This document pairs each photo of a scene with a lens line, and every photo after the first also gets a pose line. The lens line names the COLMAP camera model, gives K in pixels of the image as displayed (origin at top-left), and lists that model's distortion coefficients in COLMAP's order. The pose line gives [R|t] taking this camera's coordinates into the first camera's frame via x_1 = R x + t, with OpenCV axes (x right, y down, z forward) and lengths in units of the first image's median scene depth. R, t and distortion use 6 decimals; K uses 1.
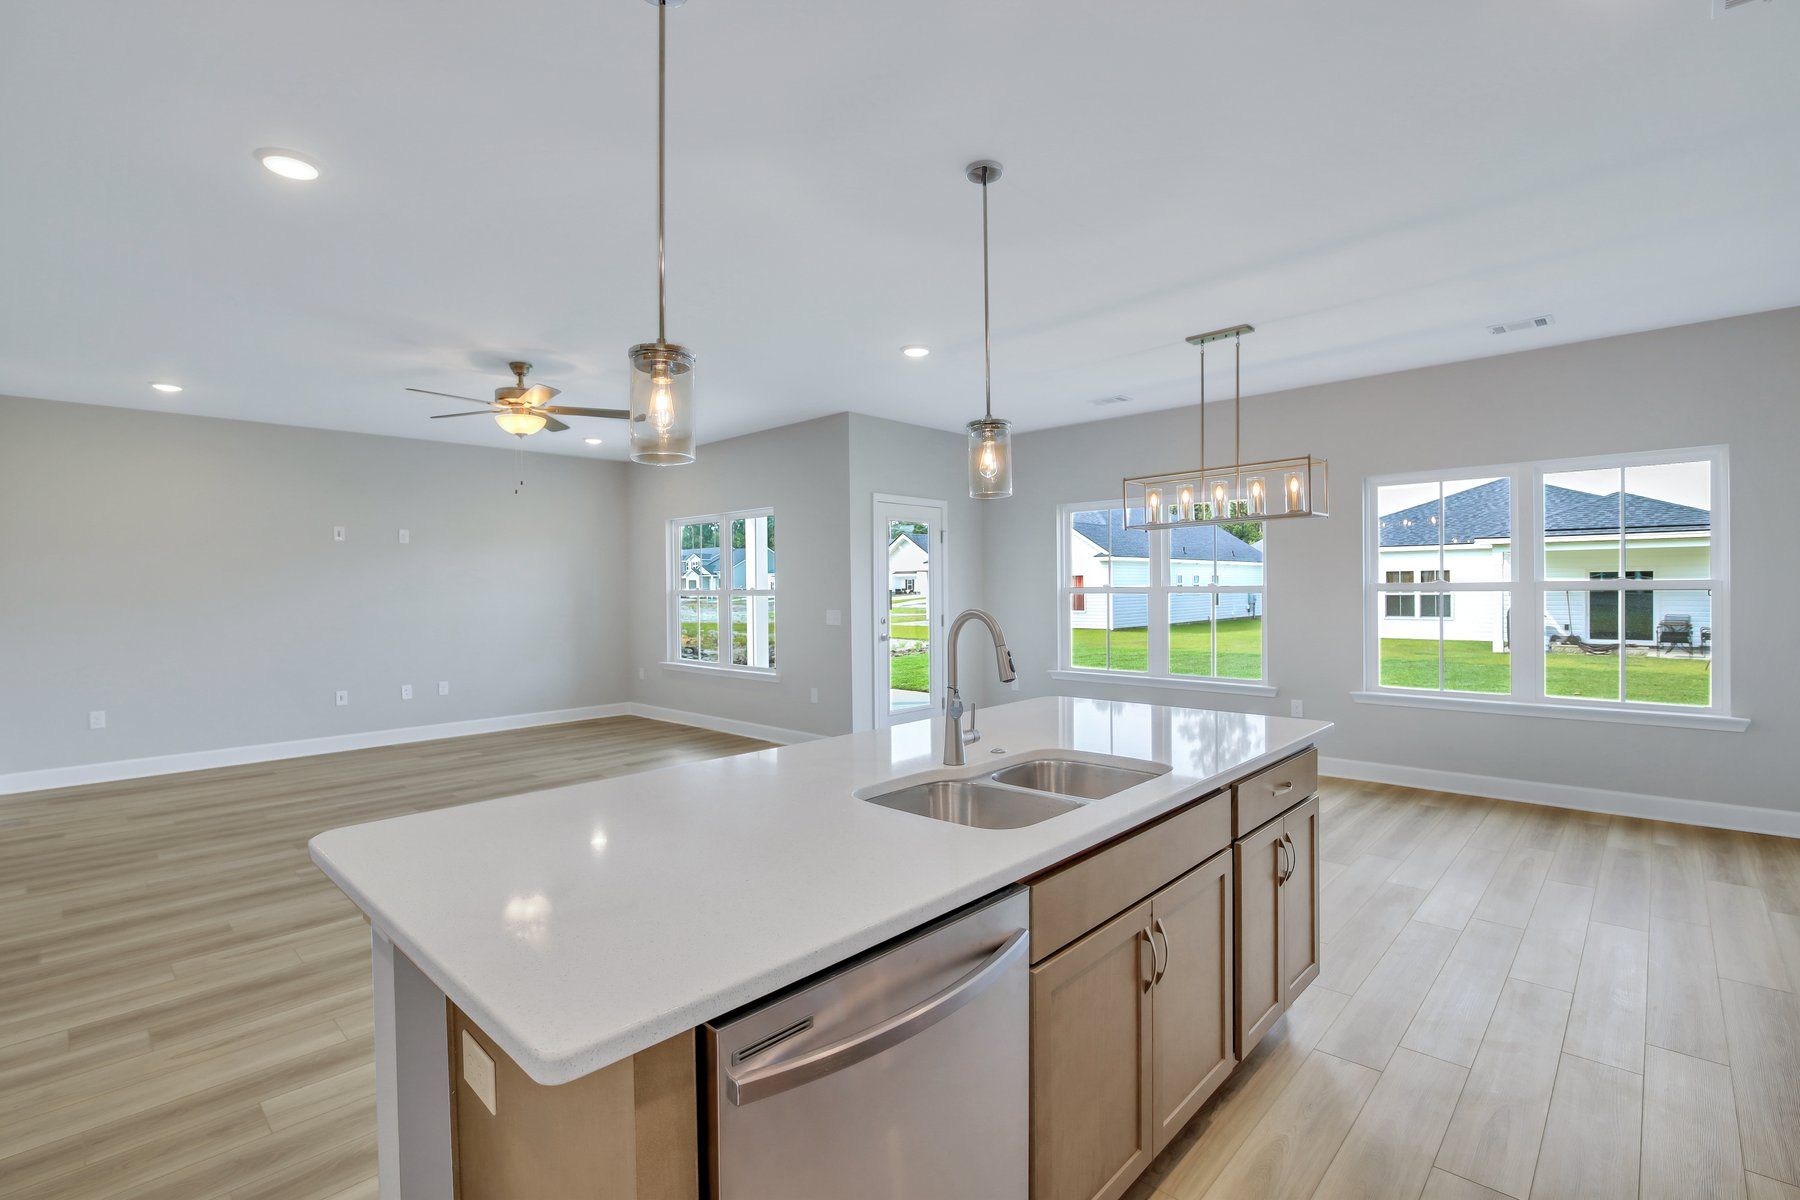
lens RADIAL K [[823.4, 0, 907.6], [0, 823.4, 590.7], [0, 0, 1]] dist [-0.019578, 0.000062]
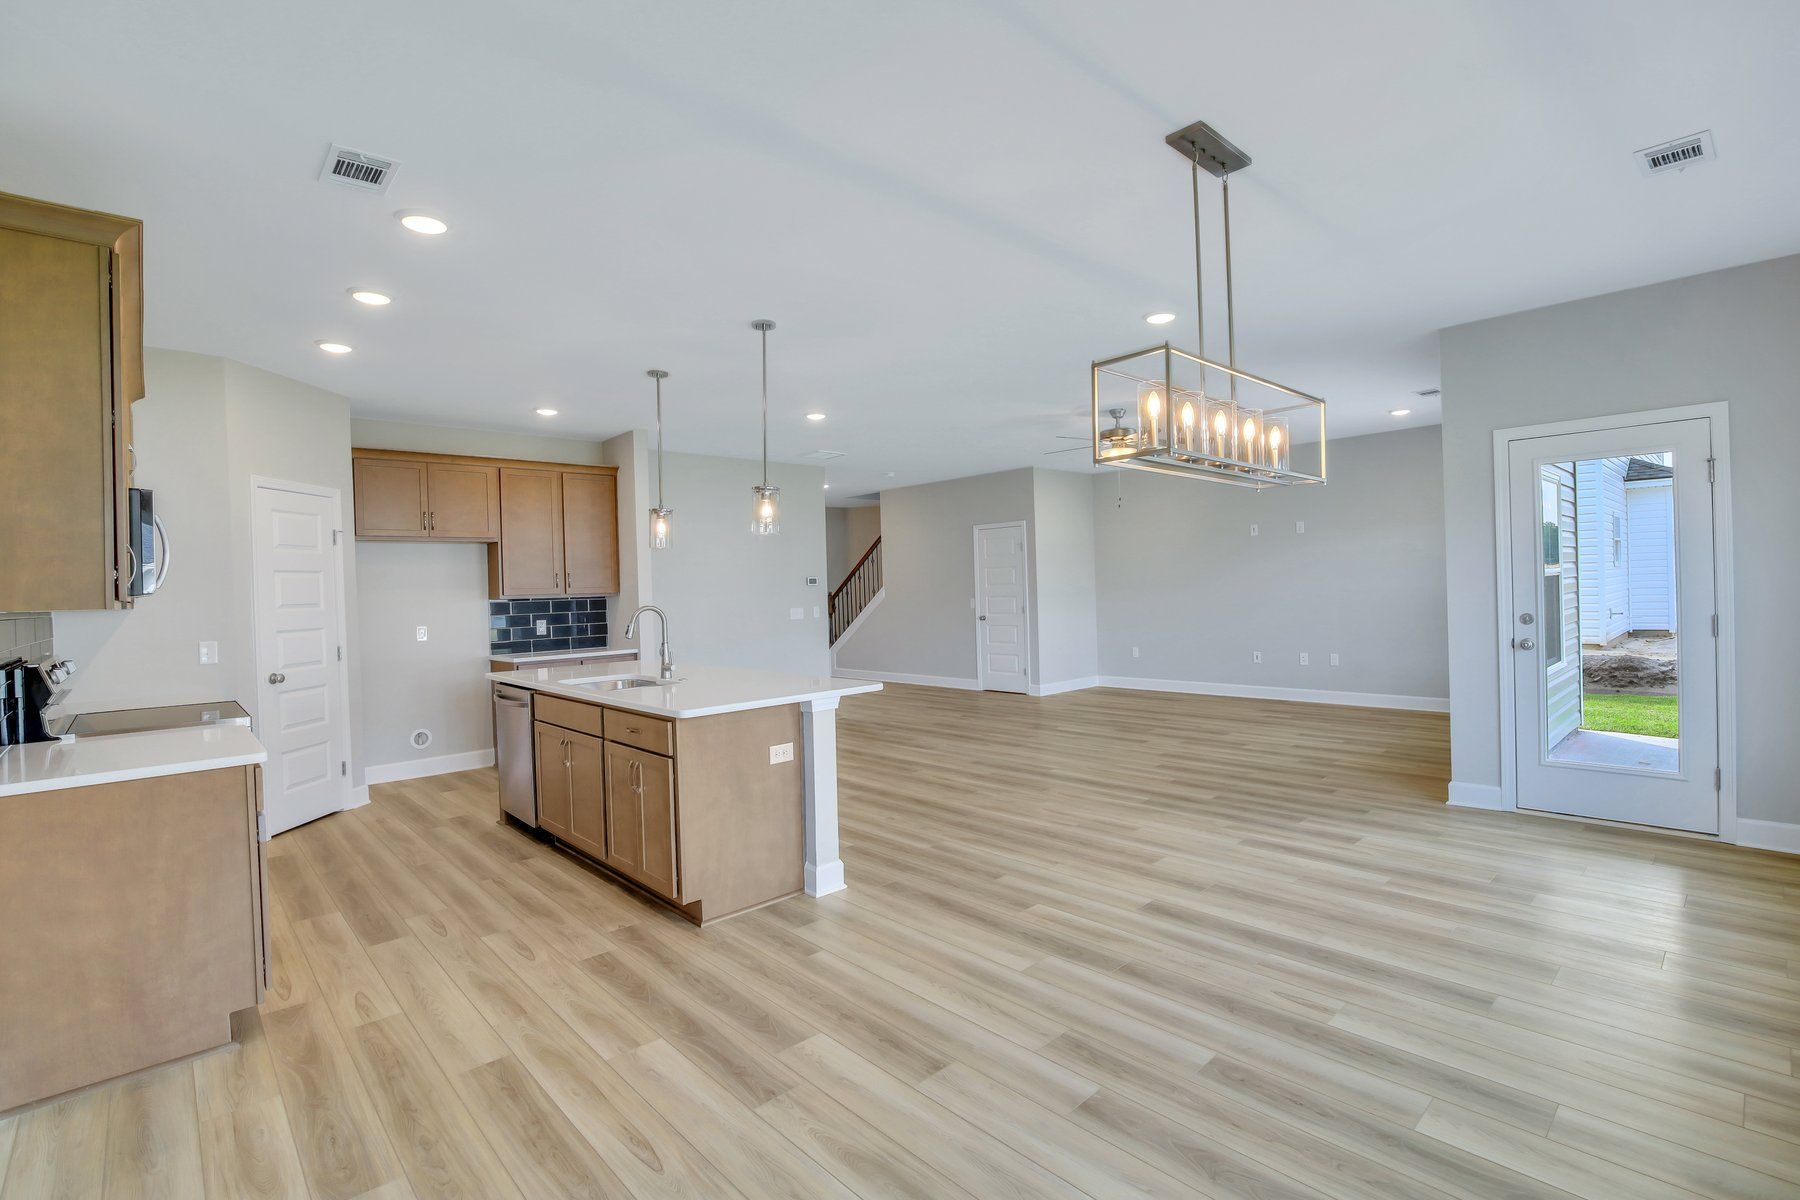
lens RADIAL K [[823.4, 0, 907.6], [0, 823.4, 590.7], [0, 0, 1]] dist [-0.019578, 0.000062]
pose [[-0.067106, 0.019614, -0.997553, 0.975390], [0.026155, 0.999498, 0.017893, -0.017511], [0.997403, -0.024891, -0.067586, 0.818338]]
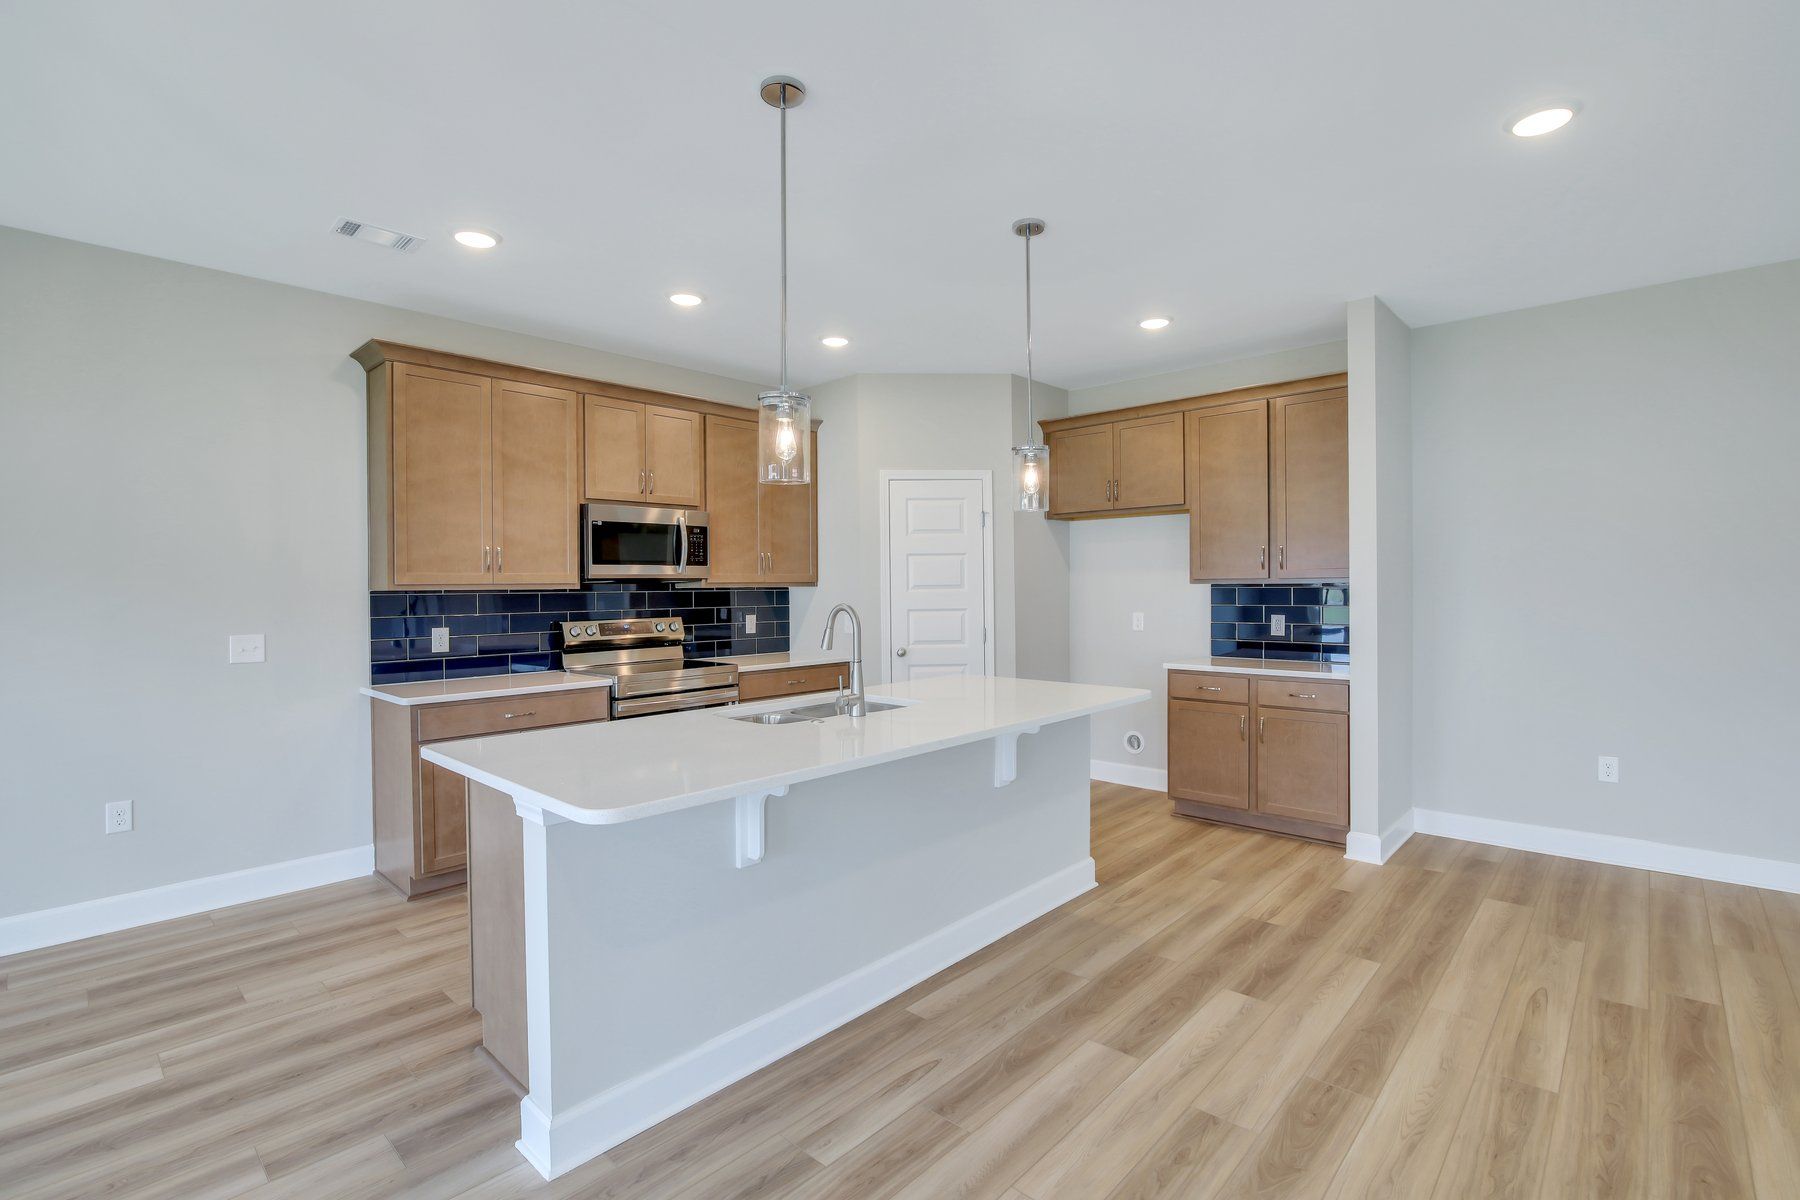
lens RADIAL K [[823.4, 0, 907.6], [0, 823.4, 590.7], [0, 0, 1]] dist [-0.019578, 0.000062]
pose [[-0.999733, 0.021572, -0.008280, -0.008259], [0.021503, 0.999735, 0.008270, -0.003911], [0.008457, 0.008090, -0.999932, 1.100754]]
